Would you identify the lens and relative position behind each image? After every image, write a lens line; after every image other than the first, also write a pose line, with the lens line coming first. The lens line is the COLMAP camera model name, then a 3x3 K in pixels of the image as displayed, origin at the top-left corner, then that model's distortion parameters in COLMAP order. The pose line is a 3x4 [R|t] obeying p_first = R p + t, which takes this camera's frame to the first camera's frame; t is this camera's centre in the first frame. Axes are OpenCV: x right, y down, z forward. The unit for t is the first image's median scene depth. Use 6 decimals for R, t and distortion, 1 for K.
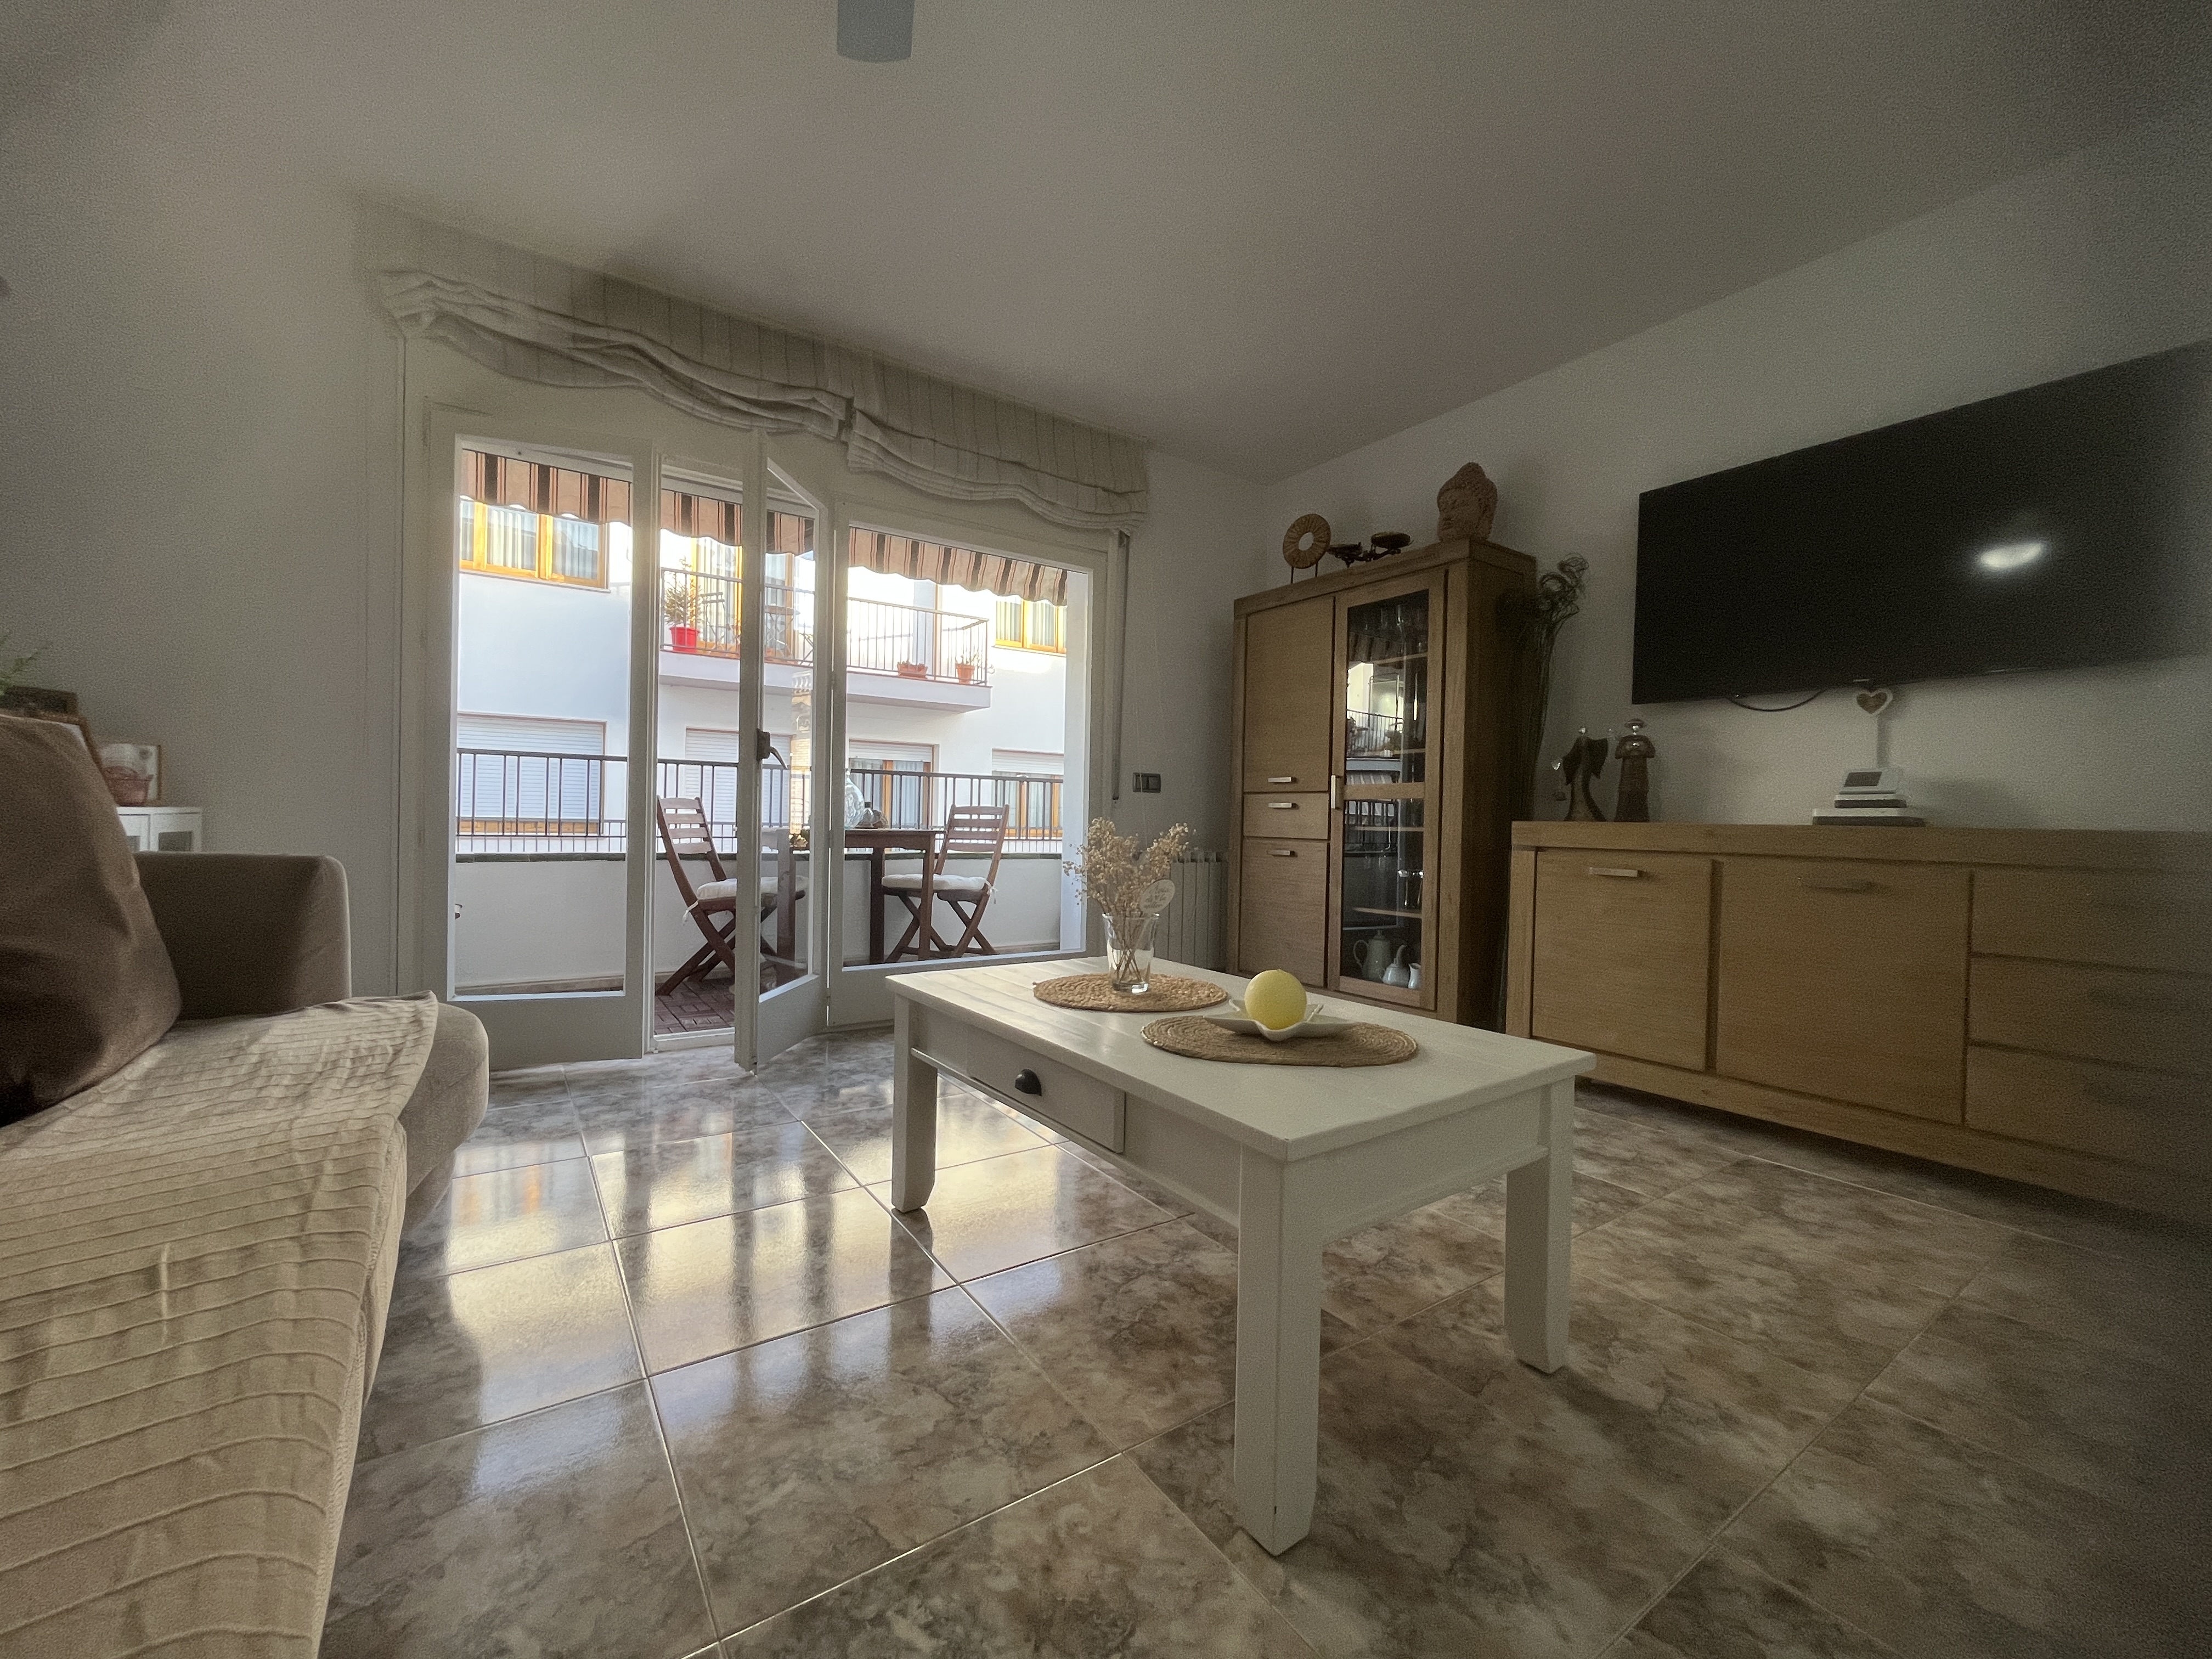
lens RADIAL K [[888.9, 0, 1106.0], [0, 888.9, 829.5], [0, 0, 1]] dist [-0.000734, -0.000706]
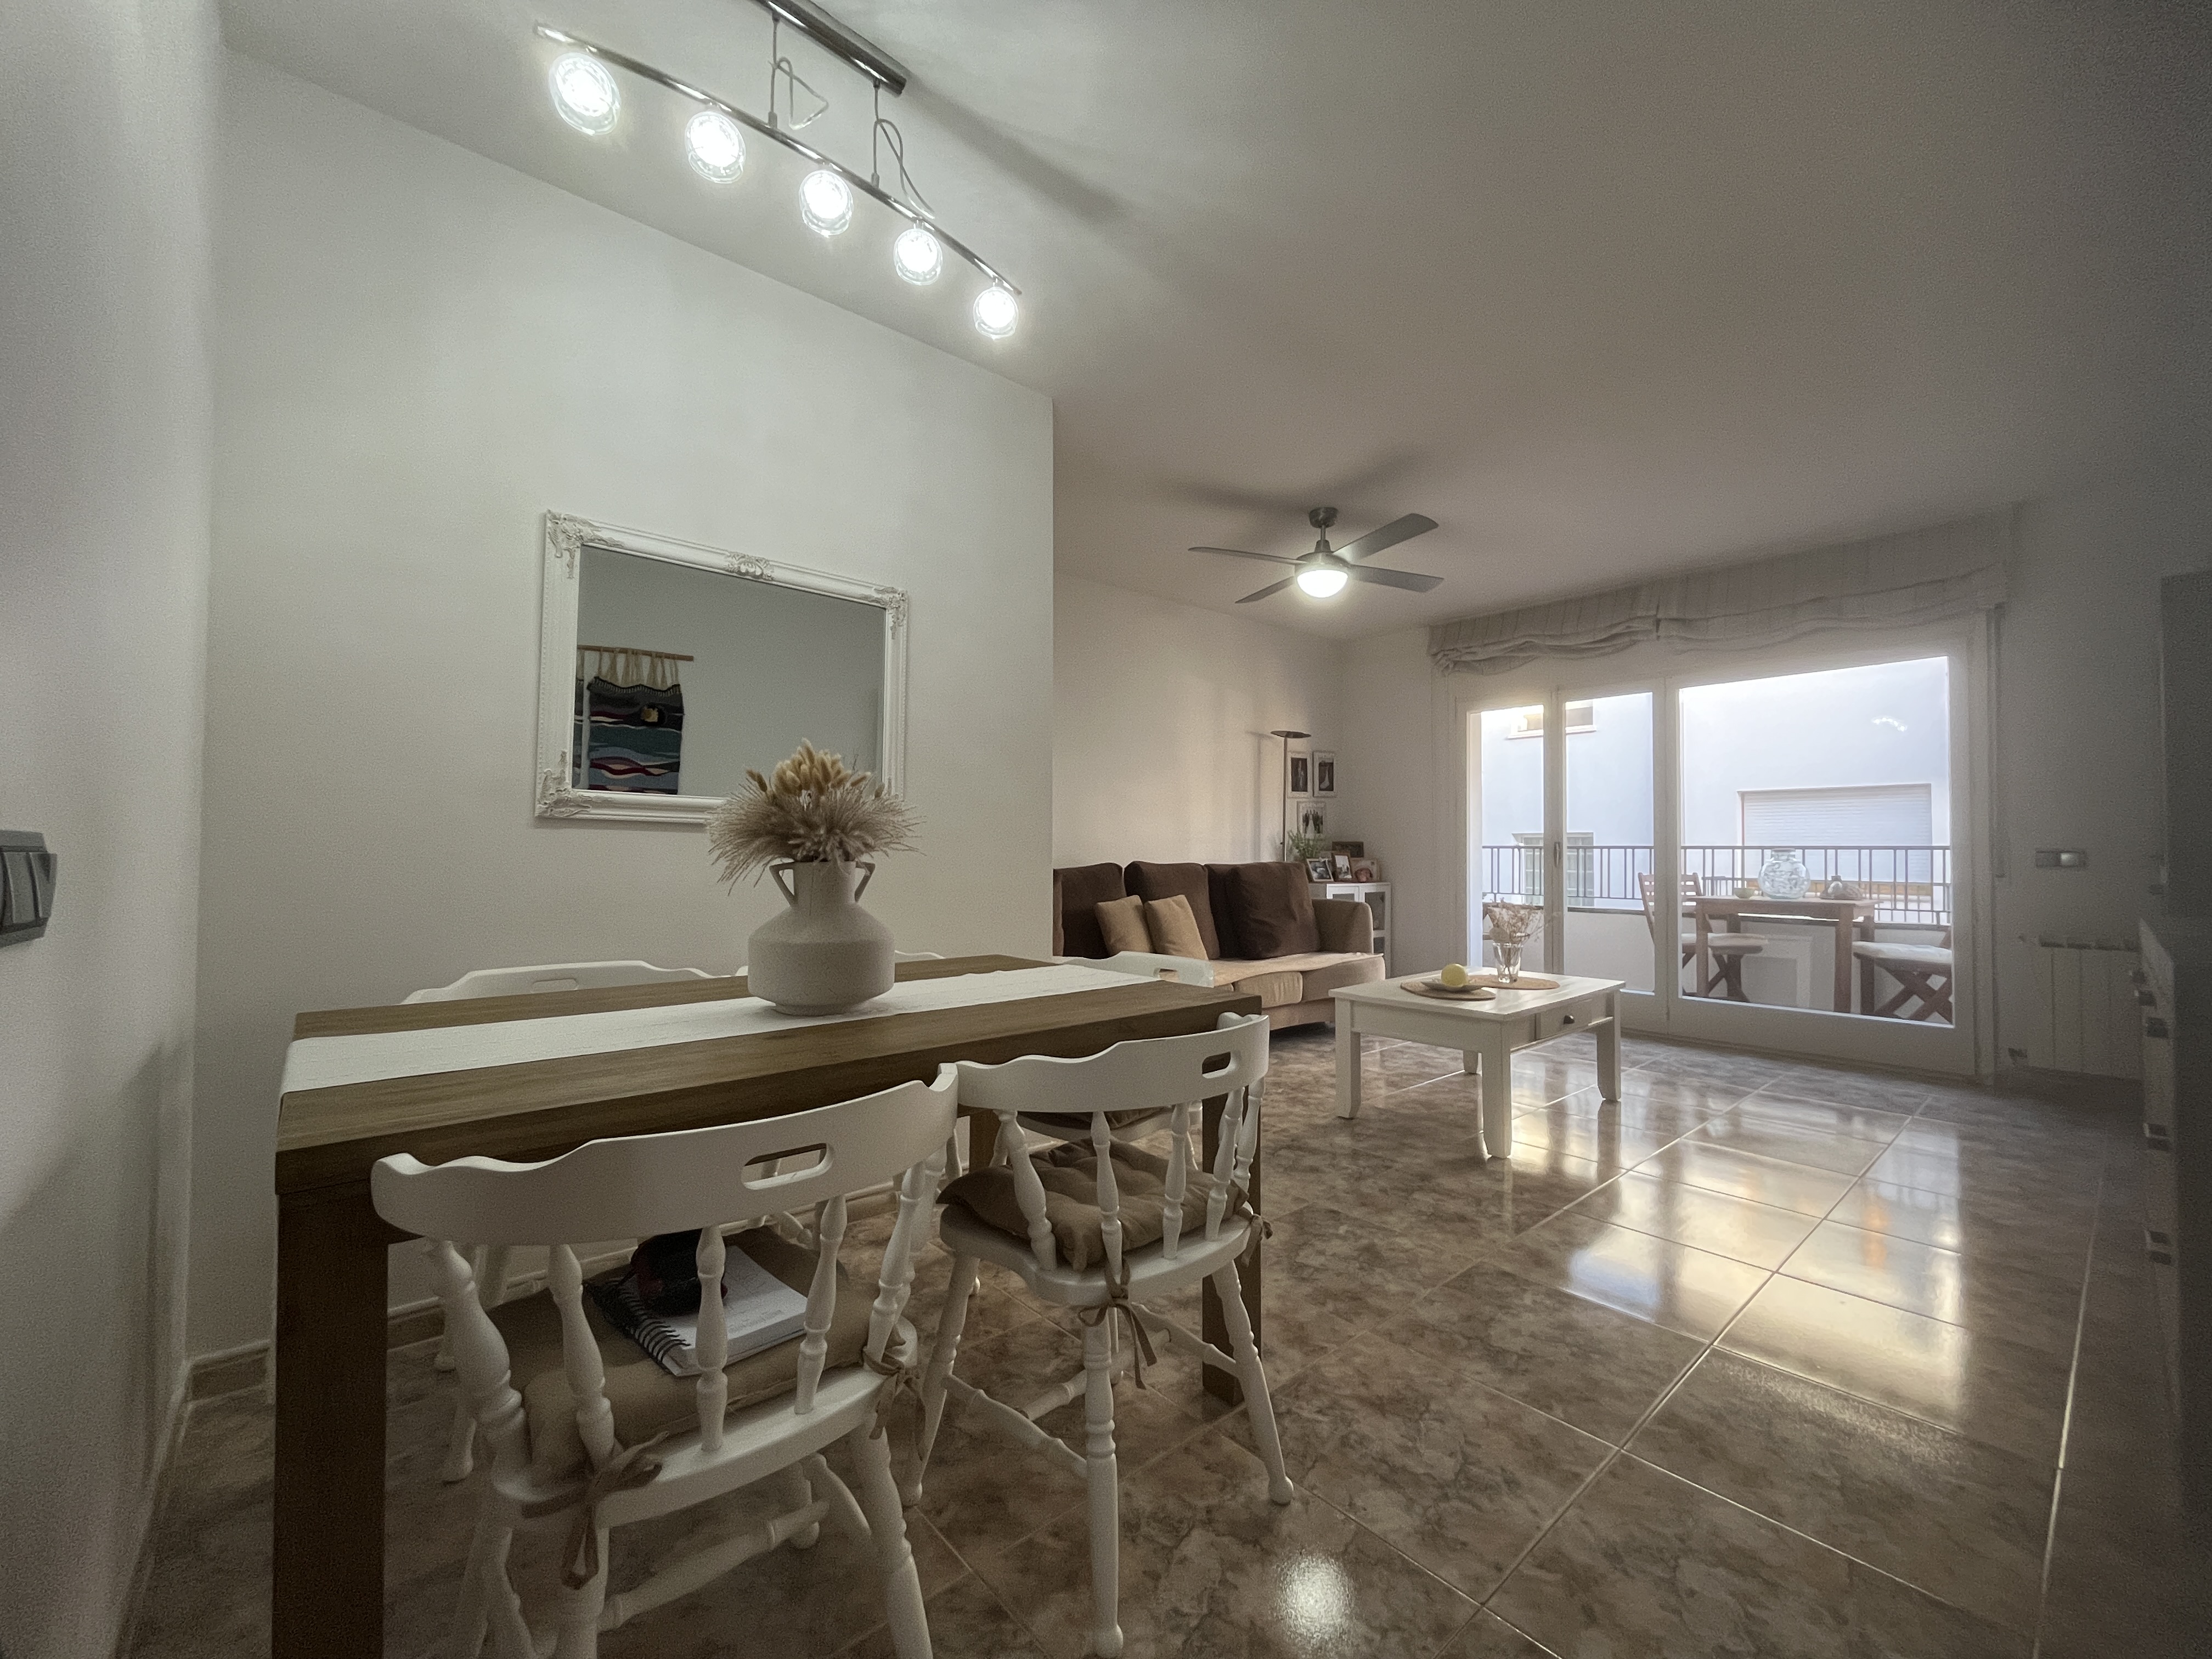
lens RADIAL K [[892.3, 0, 1100.2], [0, 892.3, 832.0], [0, 0, 1]] dist [-0.002830, -0.000821]
pose [[0.102802, -0.043067, -0.993769, 1.521821], [-0.012754, 0.998923, -0.044609, -0.048590], [0.994620, 0.017260, 0.102142, -0.121561]]
